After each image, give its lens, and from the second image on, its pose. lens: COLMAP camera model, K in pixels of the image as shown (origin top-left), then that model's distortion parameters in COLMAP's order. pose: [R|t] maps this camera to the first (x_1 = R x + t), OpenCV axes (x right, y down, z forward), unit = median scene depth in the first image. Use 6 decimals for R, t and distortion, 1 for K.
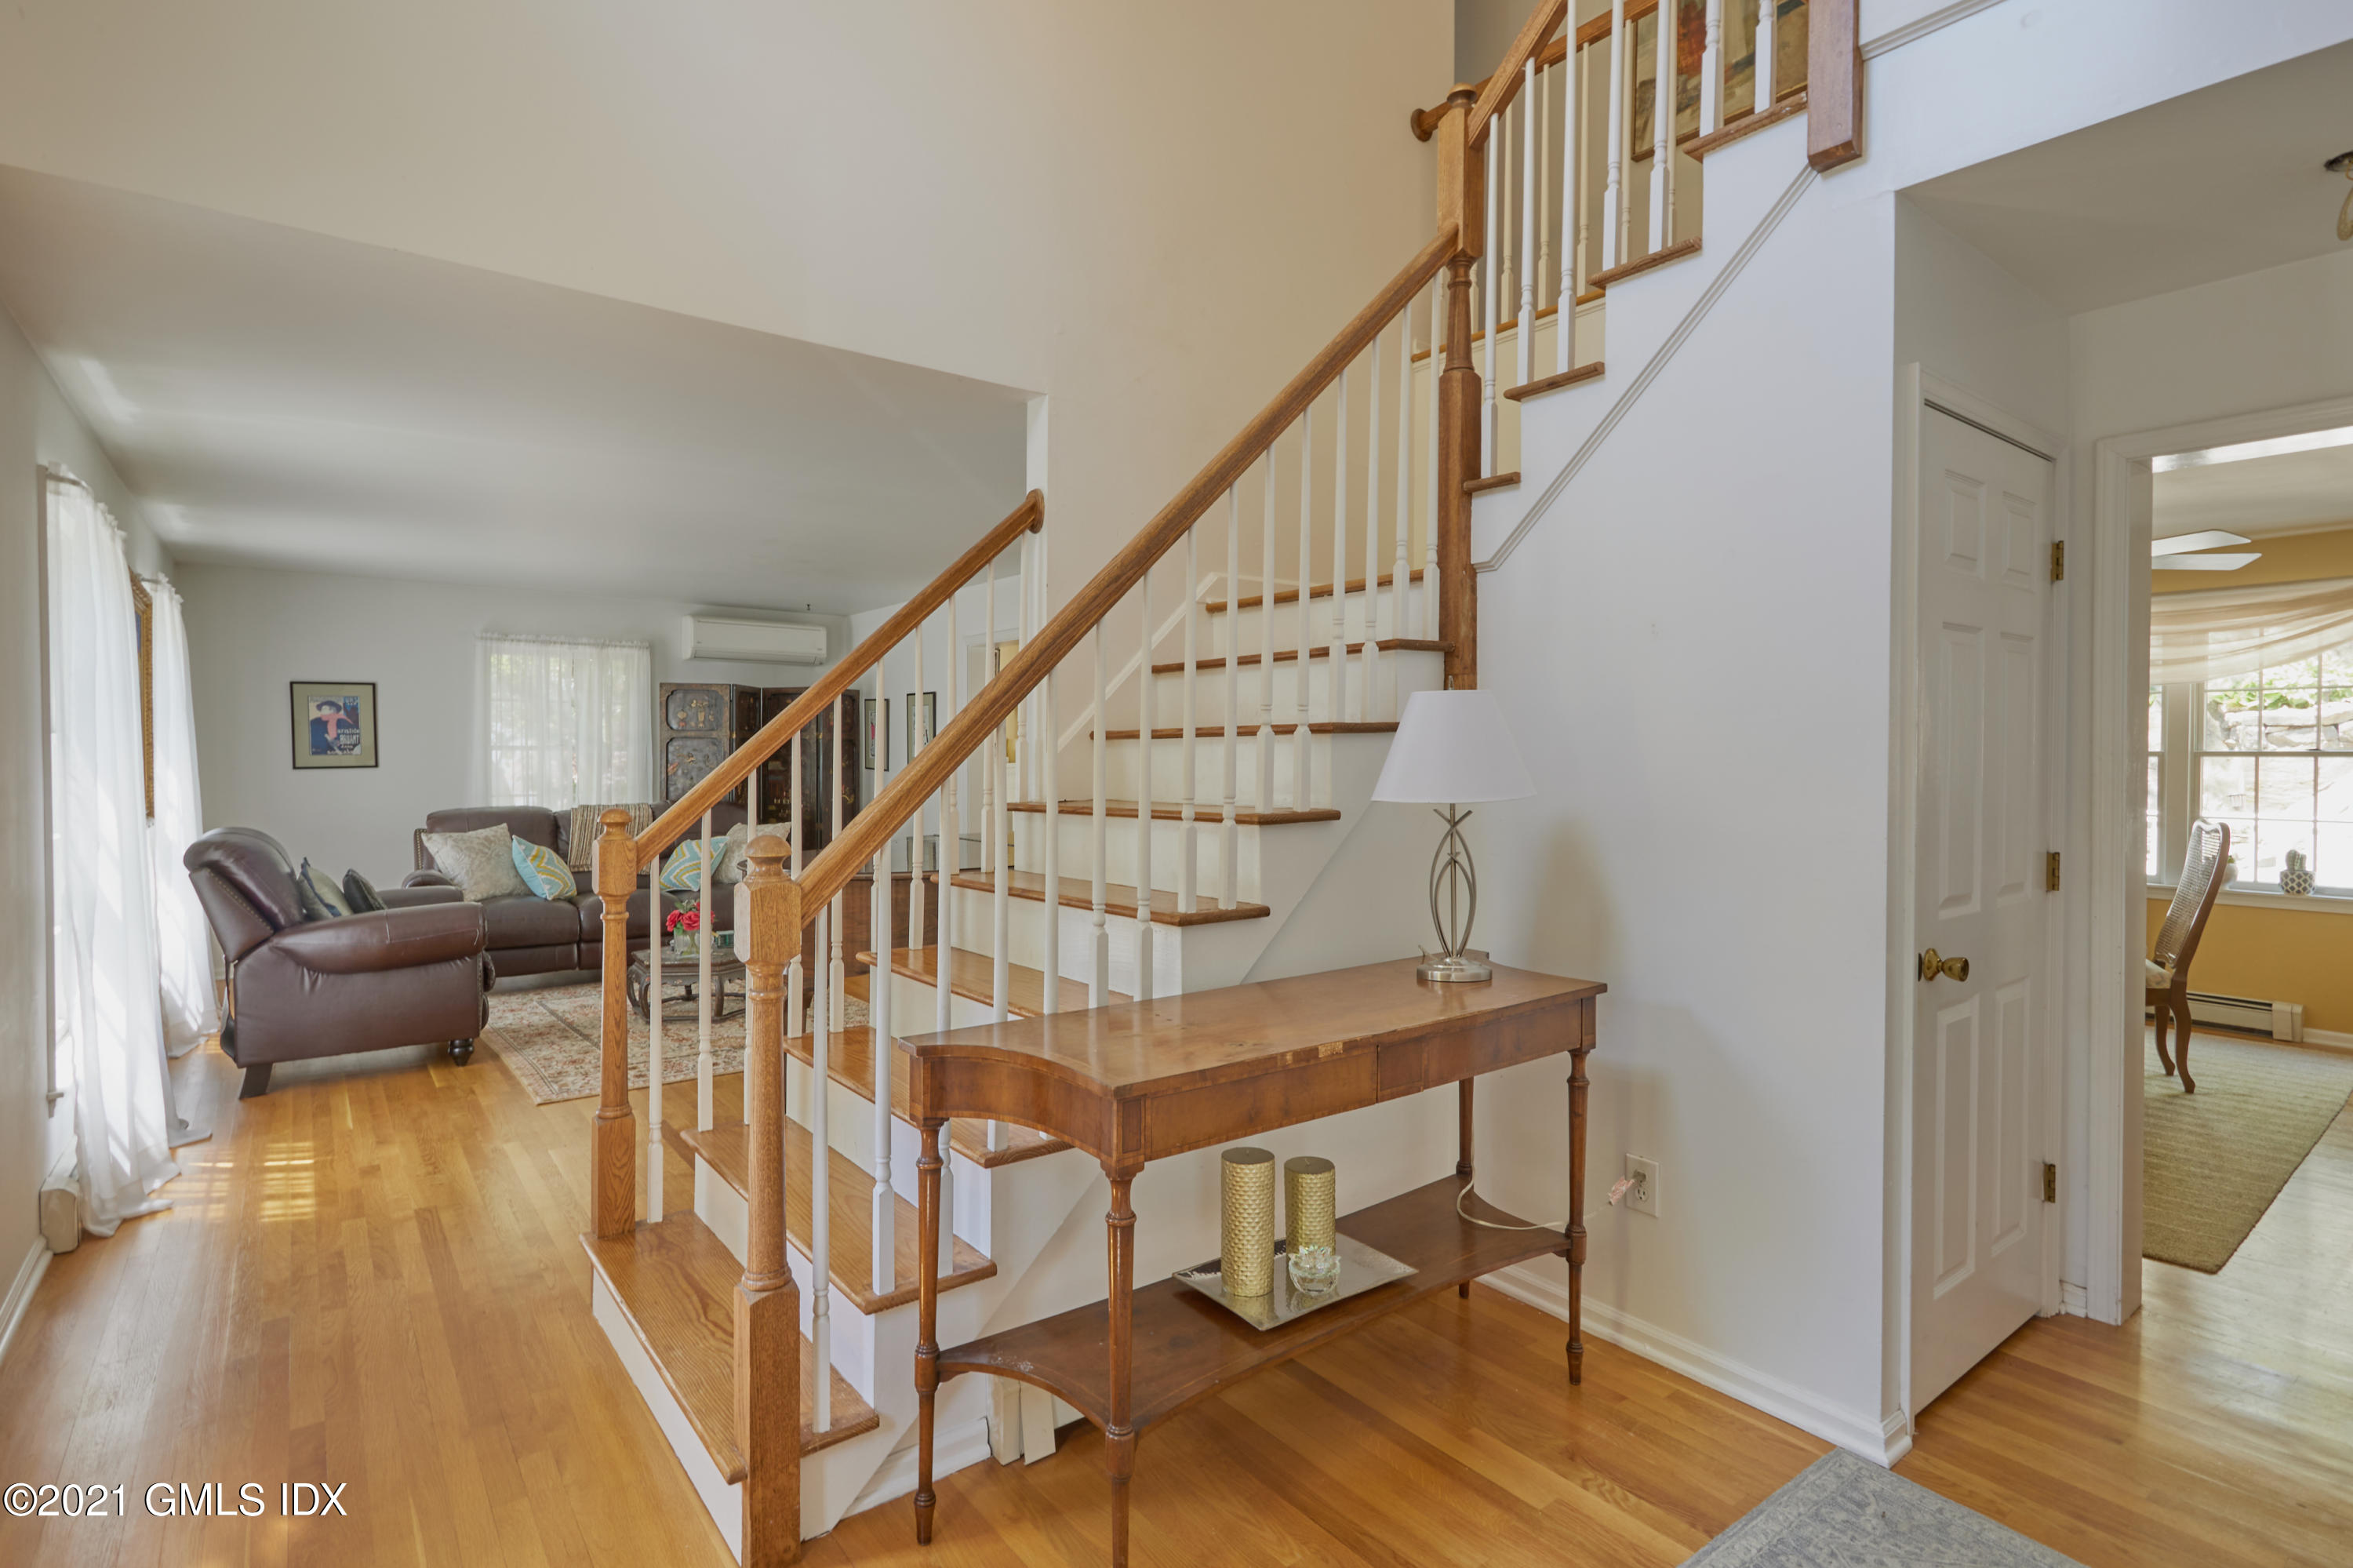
lens RADIAL K [[1141.4, 0, 1187.1], [0, 1141.4, 783.3], [0, 0, 1]] dist [-0.002735, -0.001867]
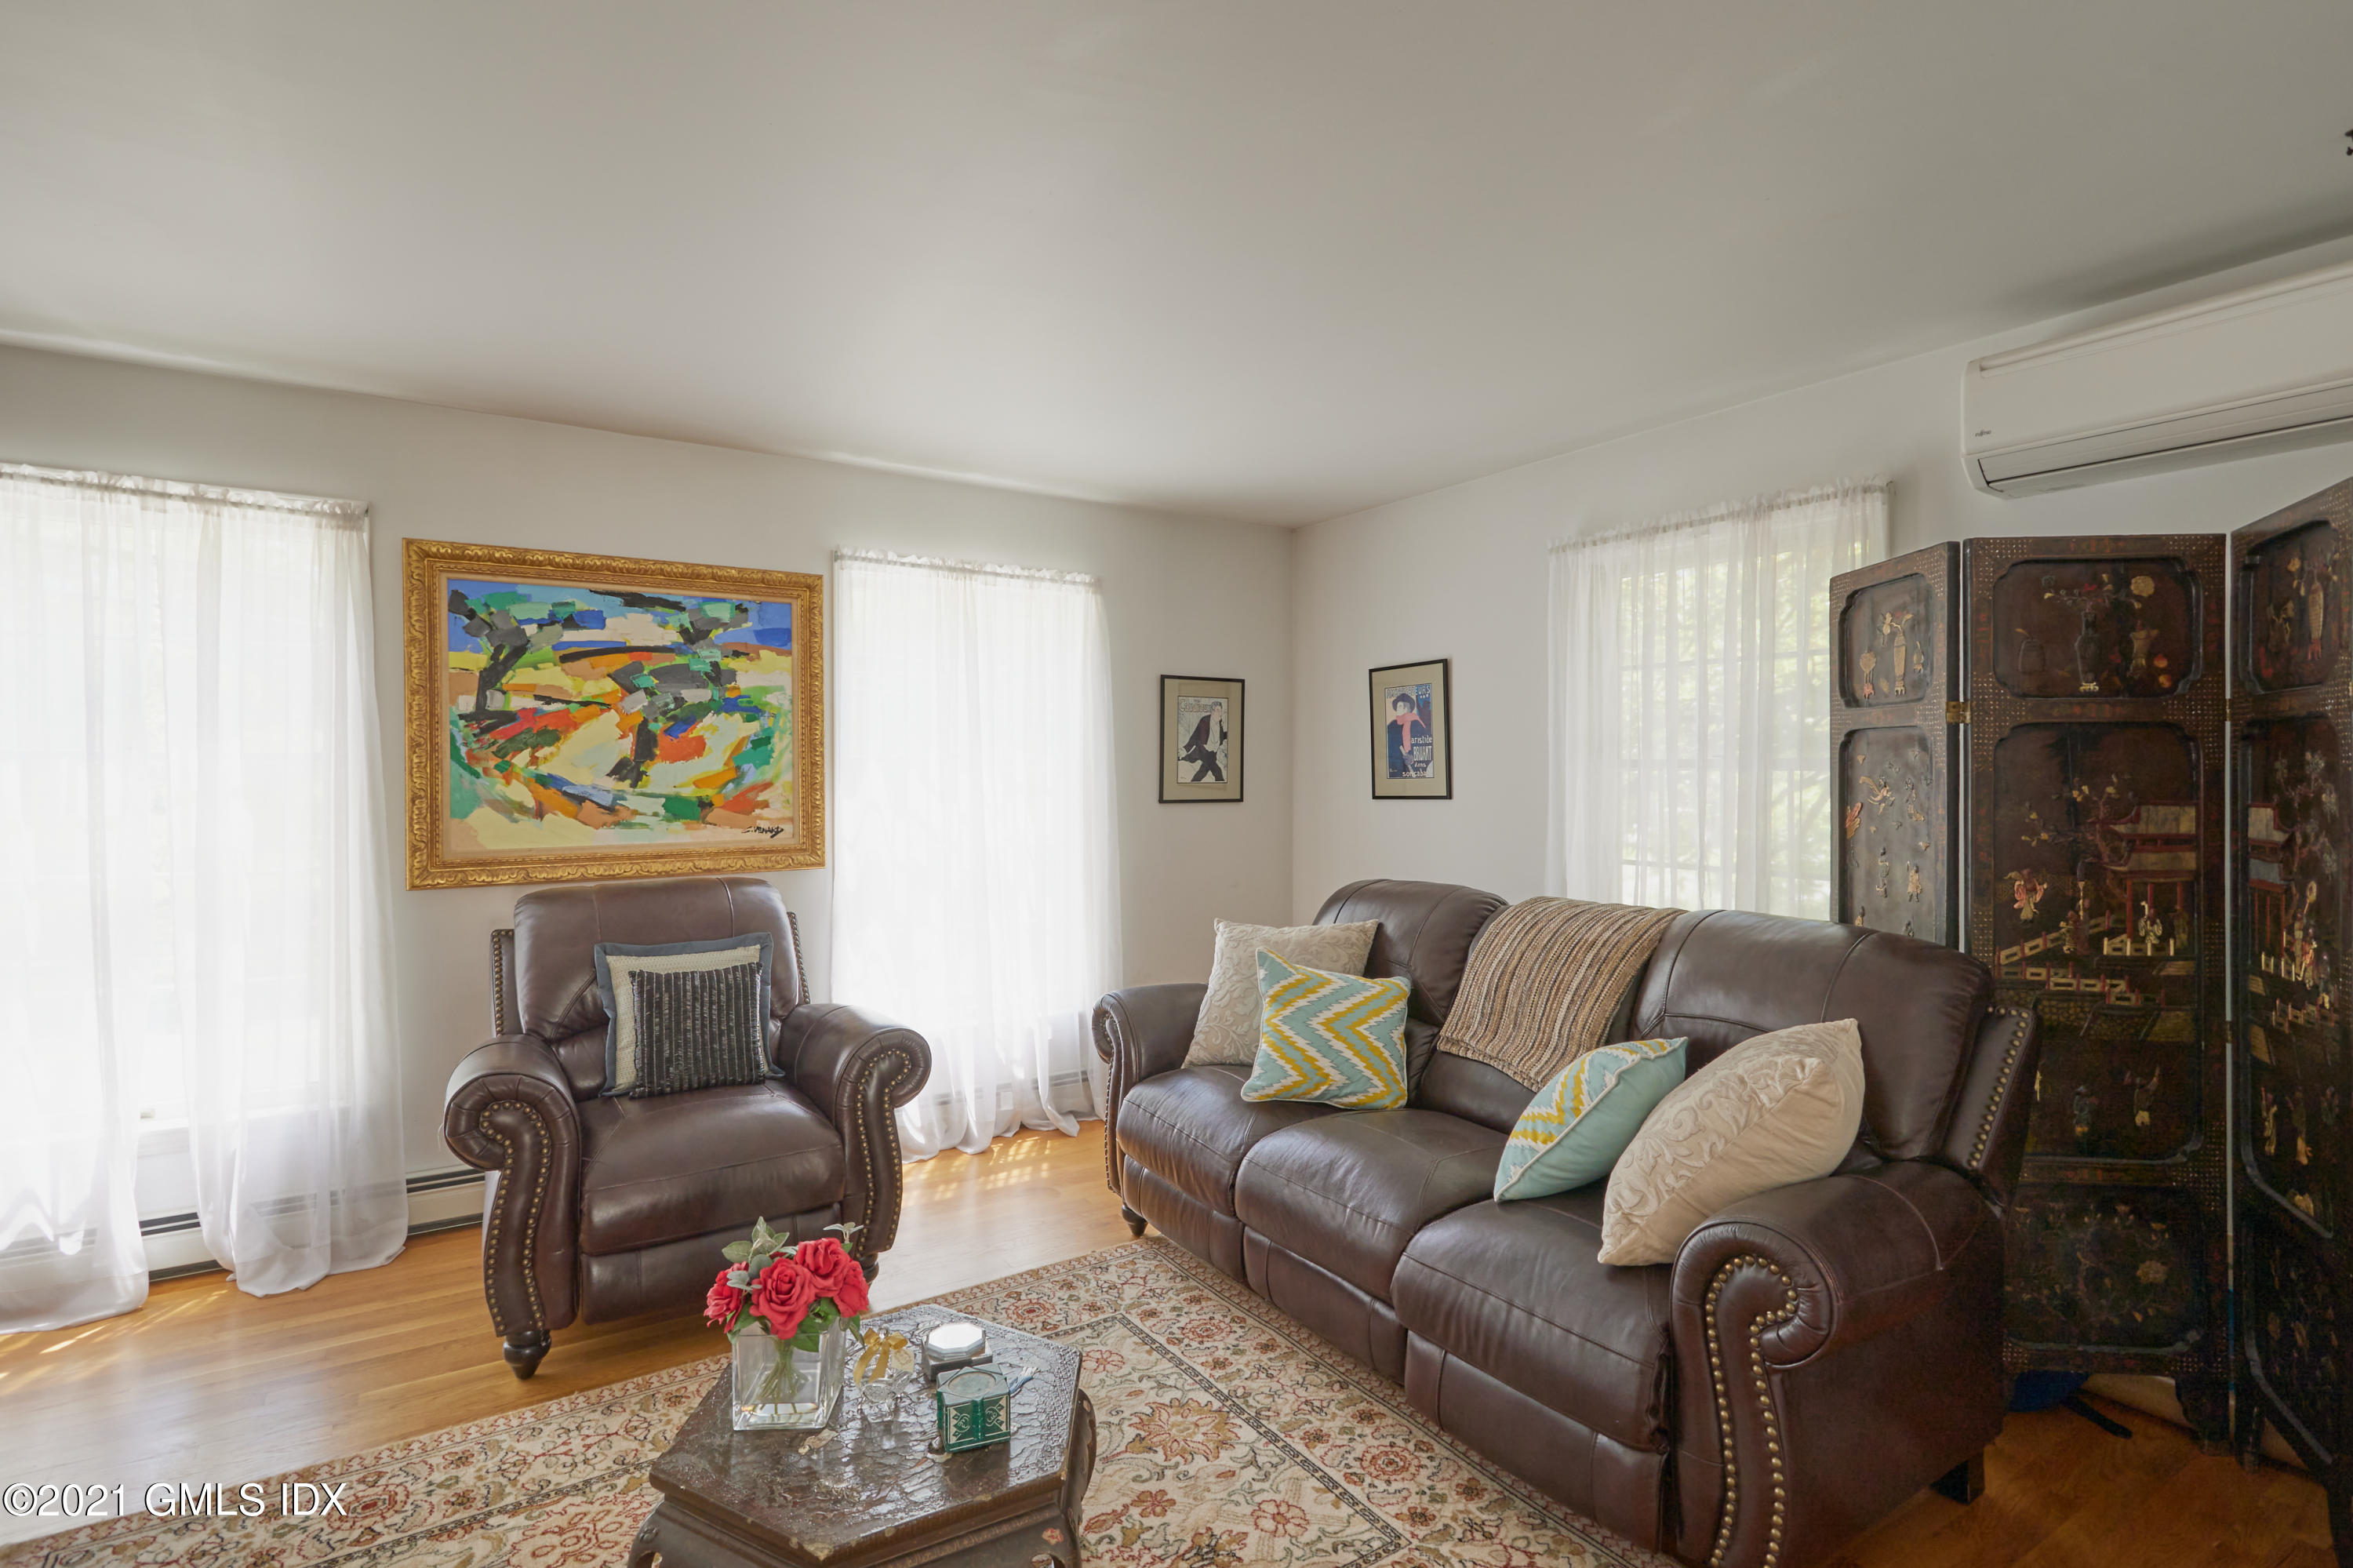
lens RADIAL K [[1141.4, 0, 1184.0], [0, 1141.4, 774.7], [0, 0, 1]] dist [-0.002735, -0.001867]
pose [[-0.082480, 0.000366, -0.996593, -0.100981], [-0.026562, 0.999644, 0.002566, -0.025273], [0.996239, 0.026683, -0.082440, 0.938706]]
